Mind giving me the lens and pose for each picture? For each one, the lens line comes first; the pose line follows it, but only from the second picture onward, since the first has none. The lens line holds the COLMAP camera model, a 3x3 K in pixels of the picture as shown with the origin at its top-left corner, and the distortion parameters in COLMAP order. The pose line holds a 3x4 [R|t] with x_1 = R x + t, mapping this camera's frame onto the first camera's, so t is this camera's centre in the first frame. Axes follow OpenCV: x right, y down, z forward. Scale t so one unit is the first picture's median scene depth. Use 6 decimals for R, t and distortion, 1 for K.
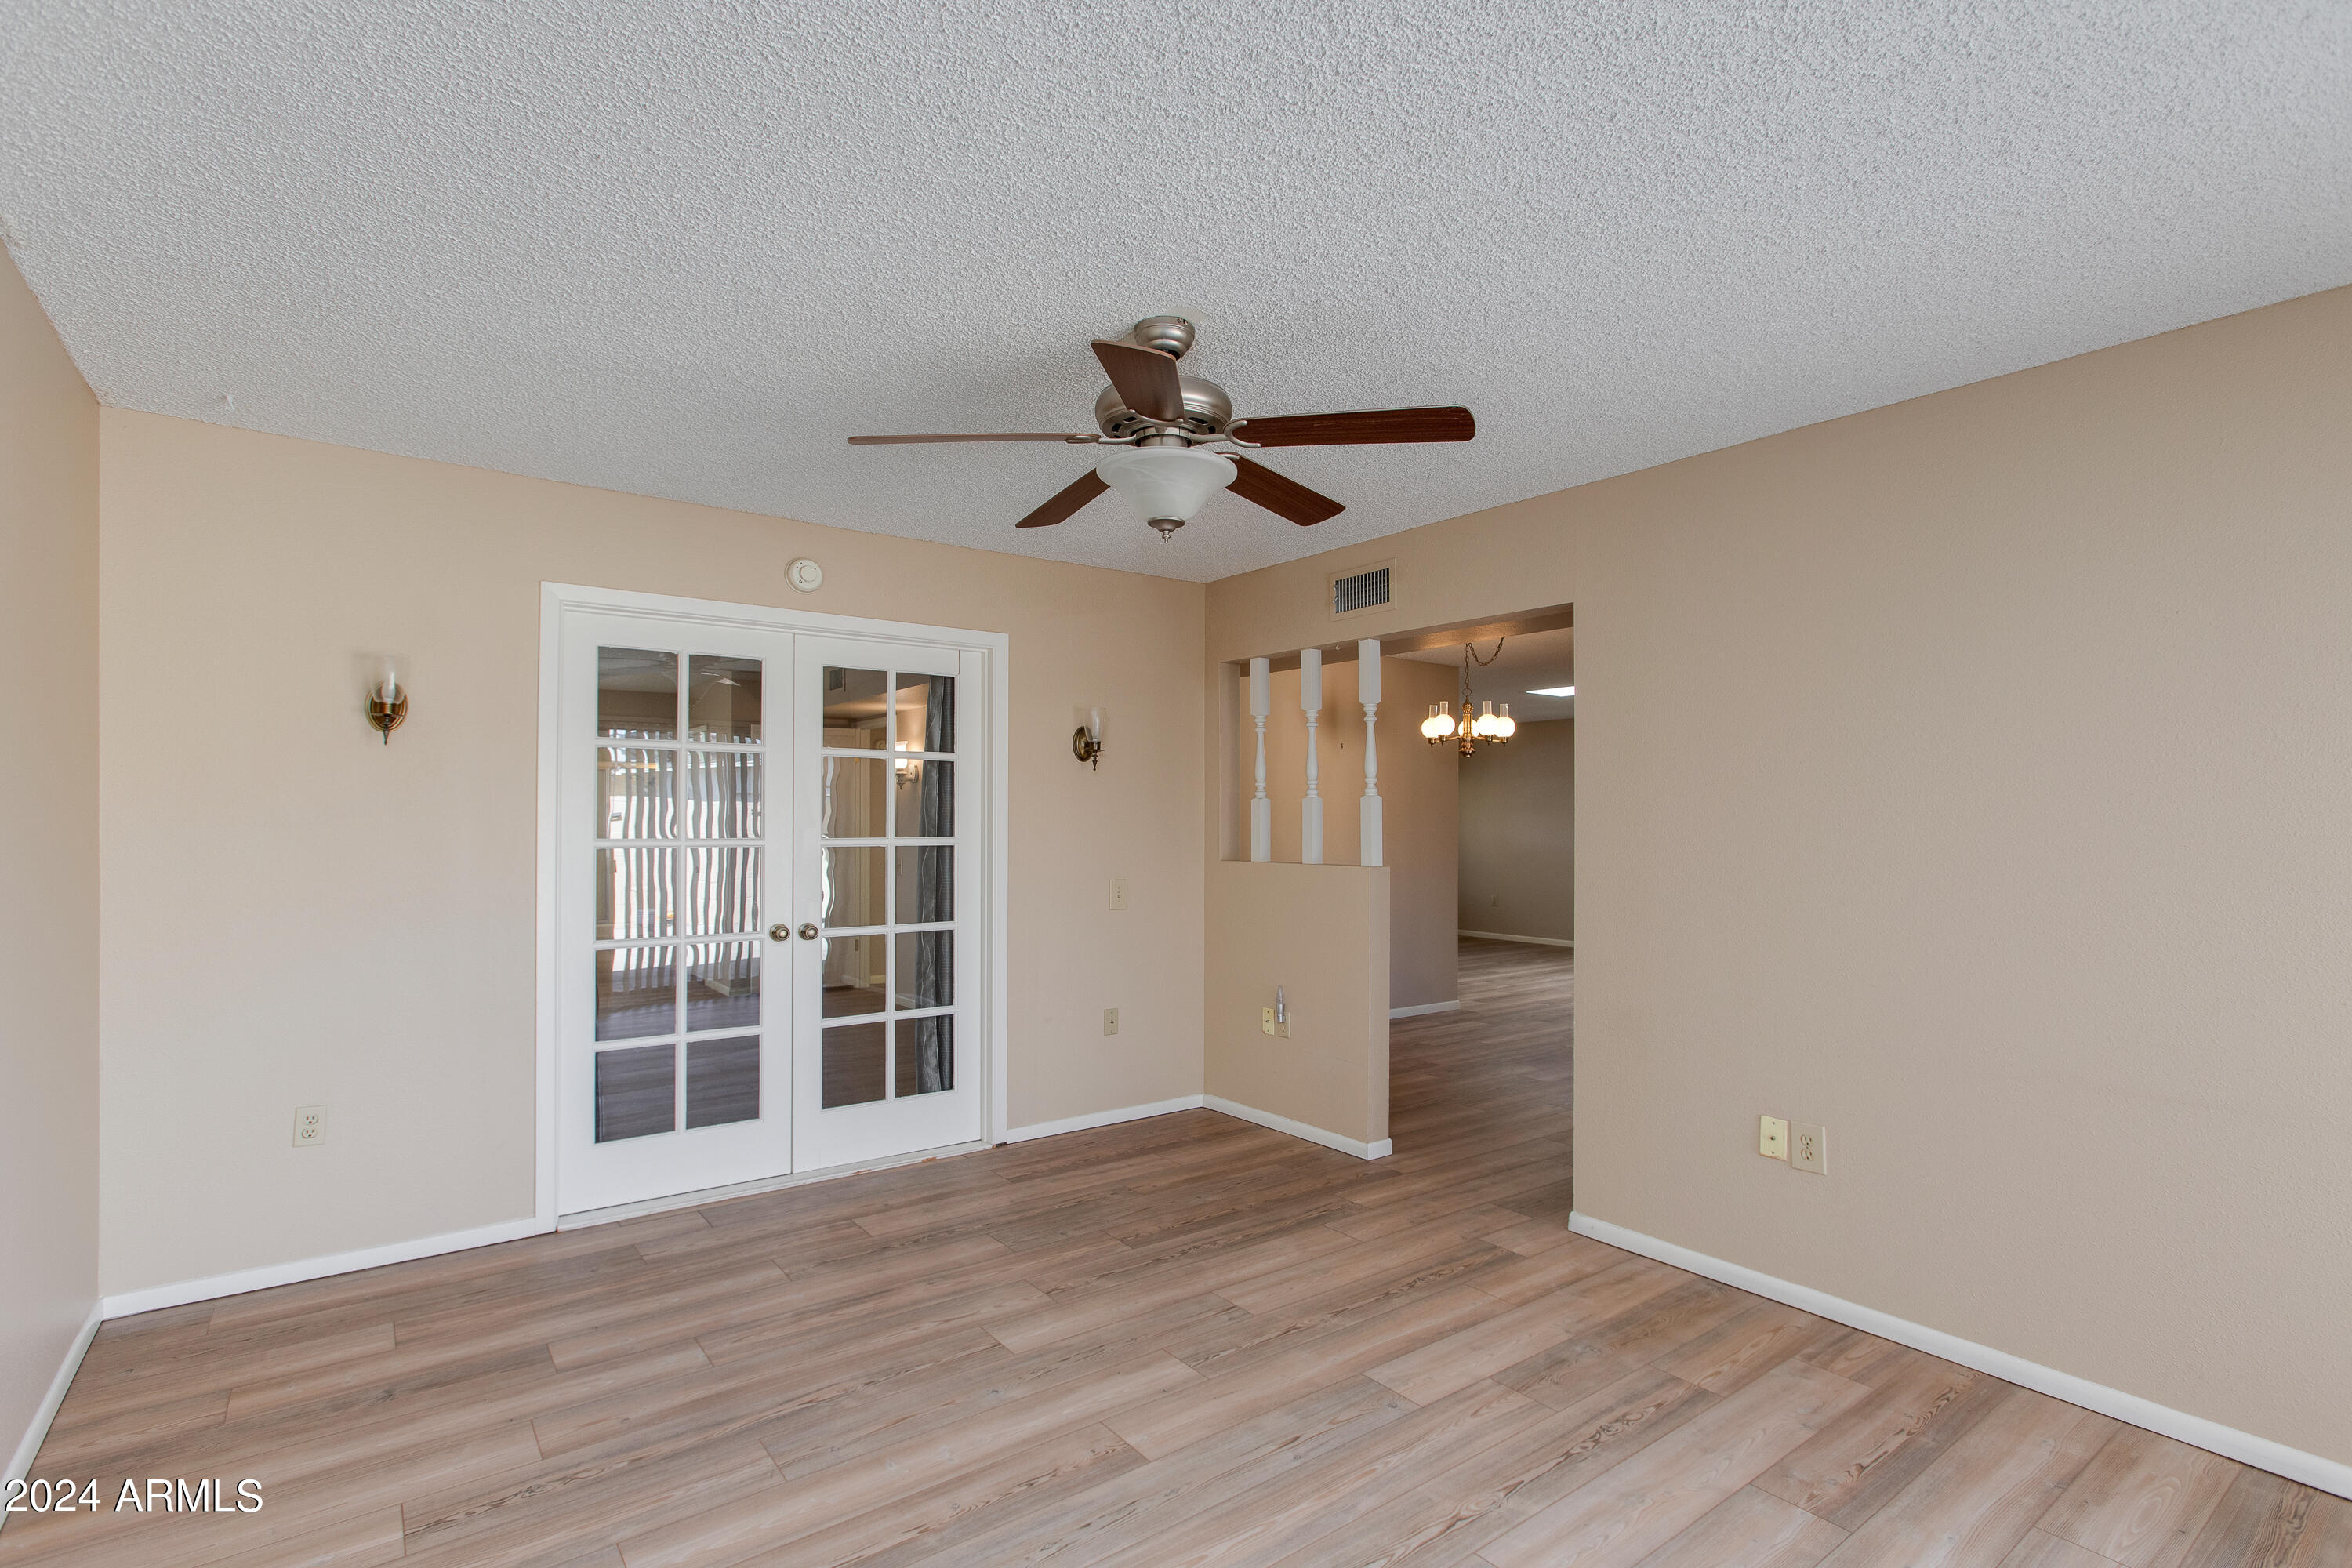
lens RADIAL K [[1162.7, 0, 1176.0], [0, 1162.7, 784.0], [0, 0, 1]] dist [-0.001921, -0.000129]
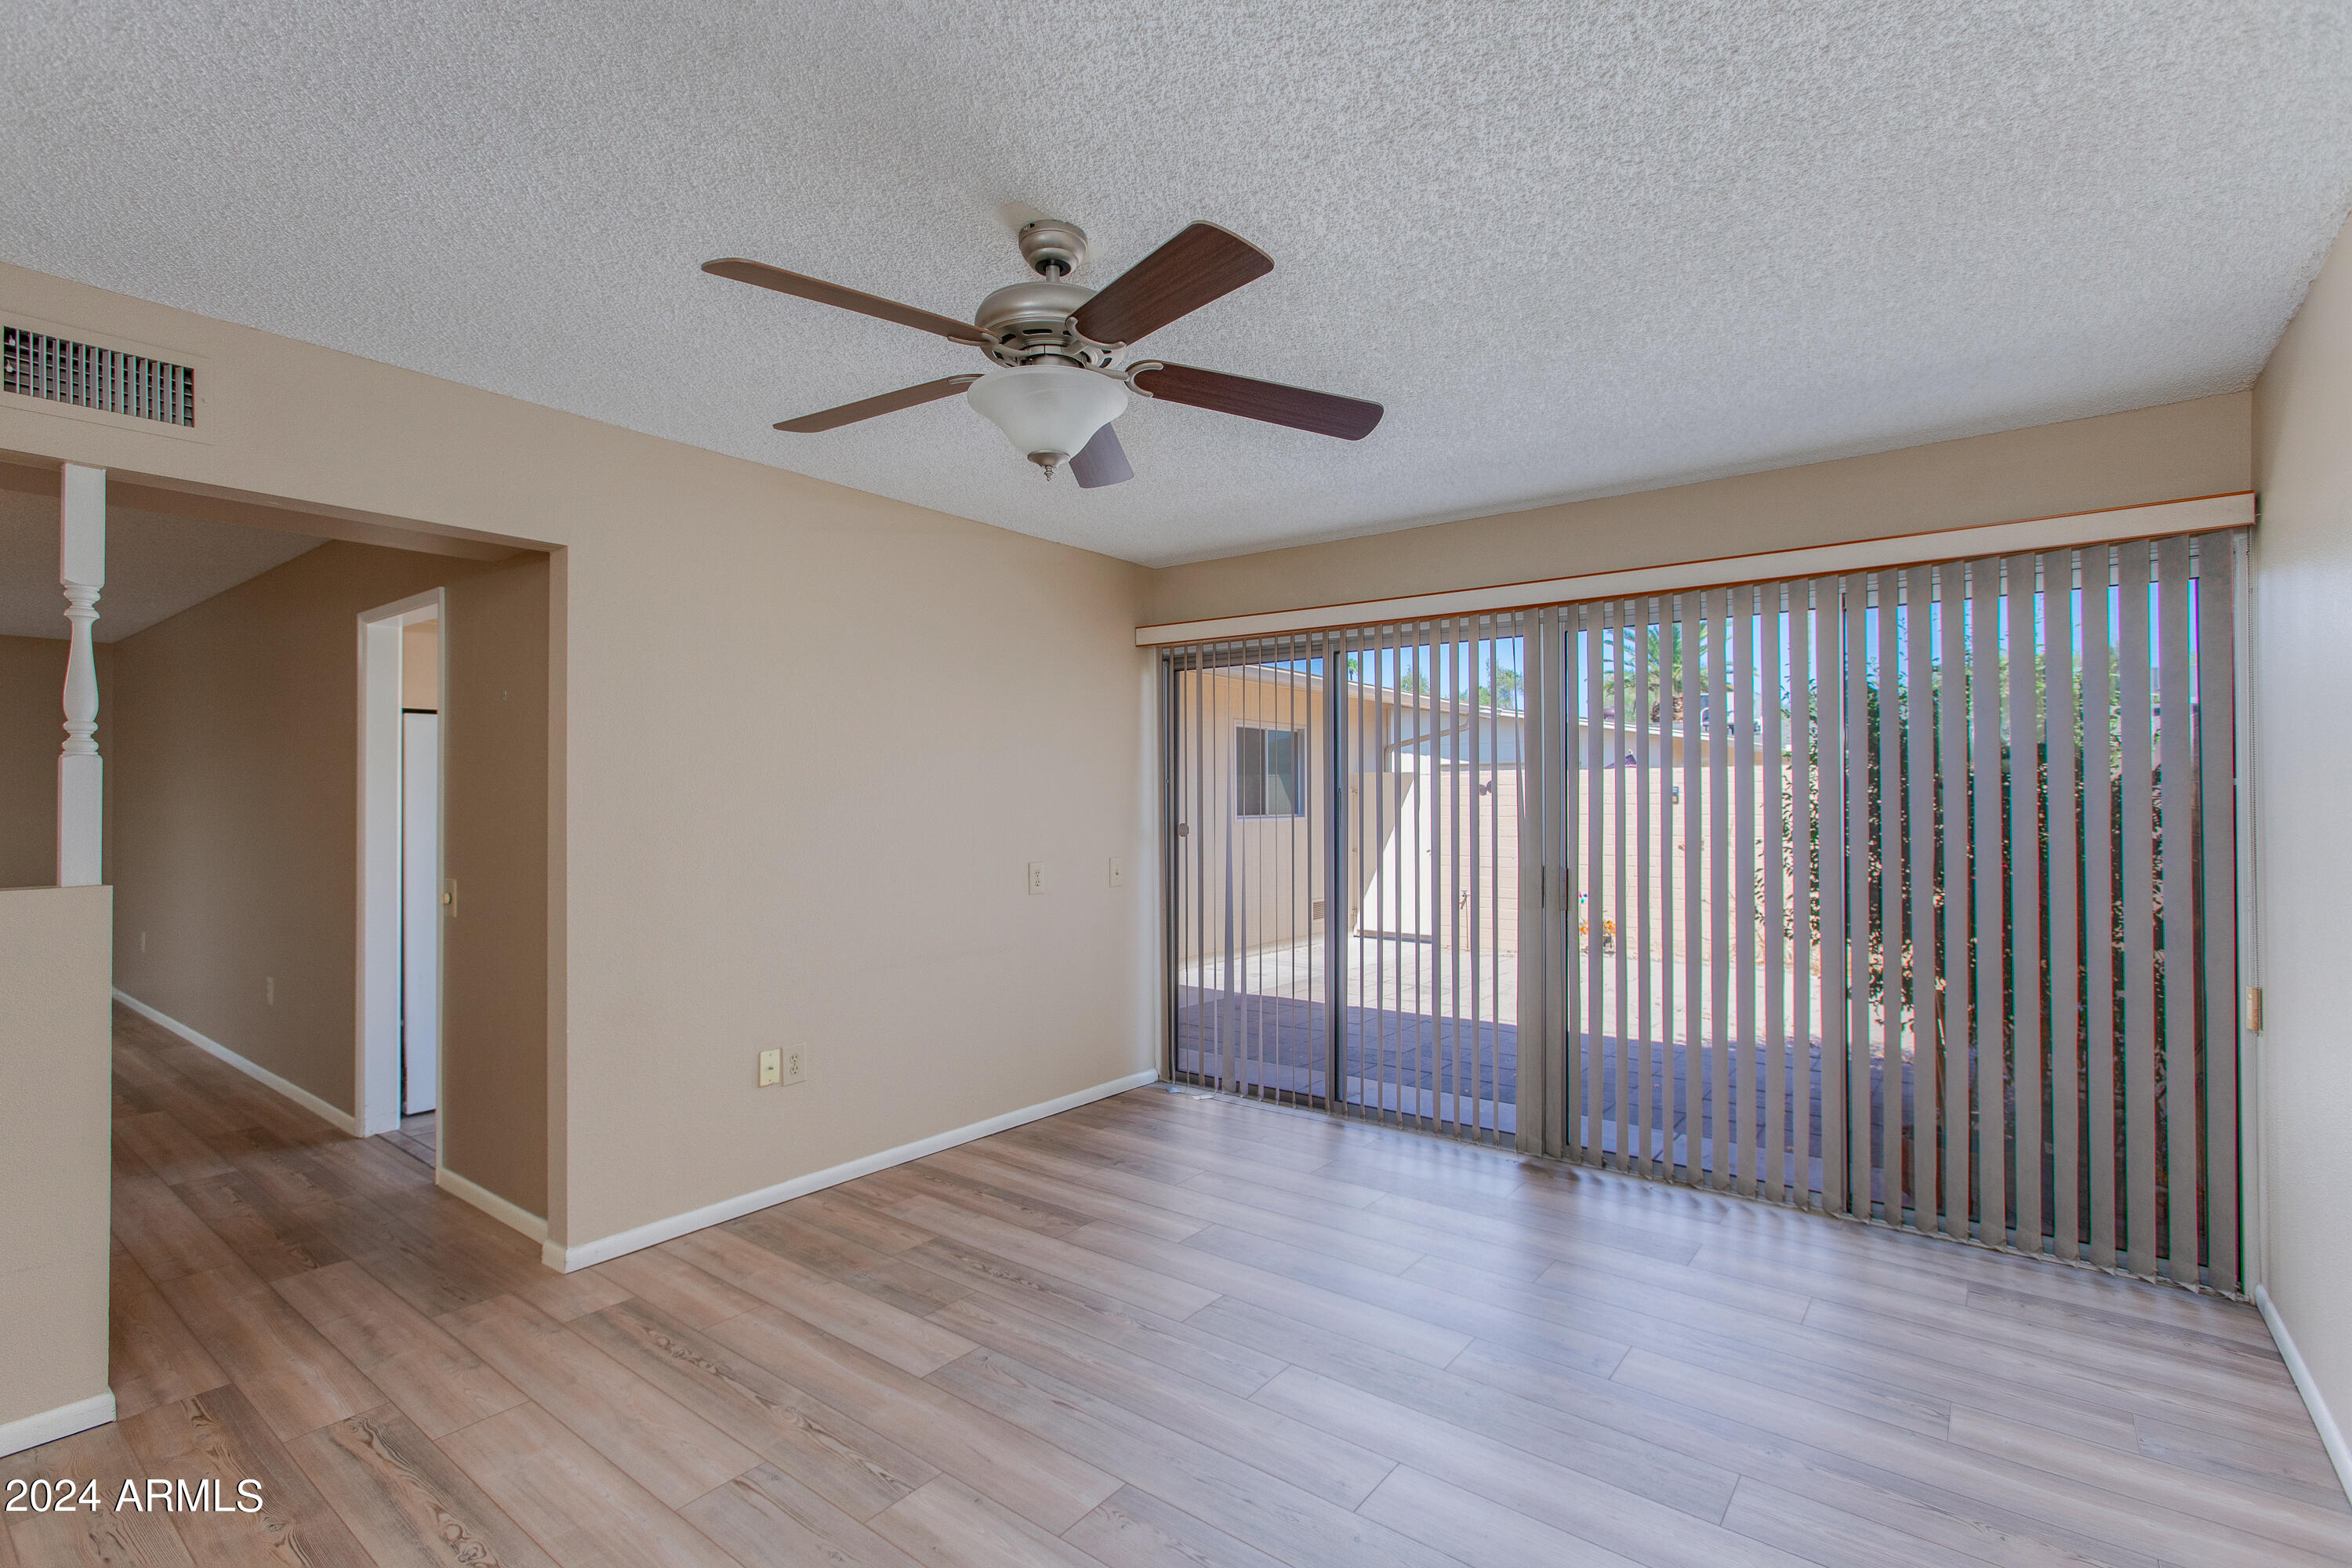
lens RADIAL K [[1125.2, 0, 1176.0], [0, 1125.2, 784.0], [0, 0, 1]] dist [0.001848, 0.000851]
pose [[-0.302659, 0.007149, 0.953072, -0.774471], [-0.026217, 0.999531, -0.015822, 0.029127], [-0.952738, -0.029775, -0.302330, 1.076645]]
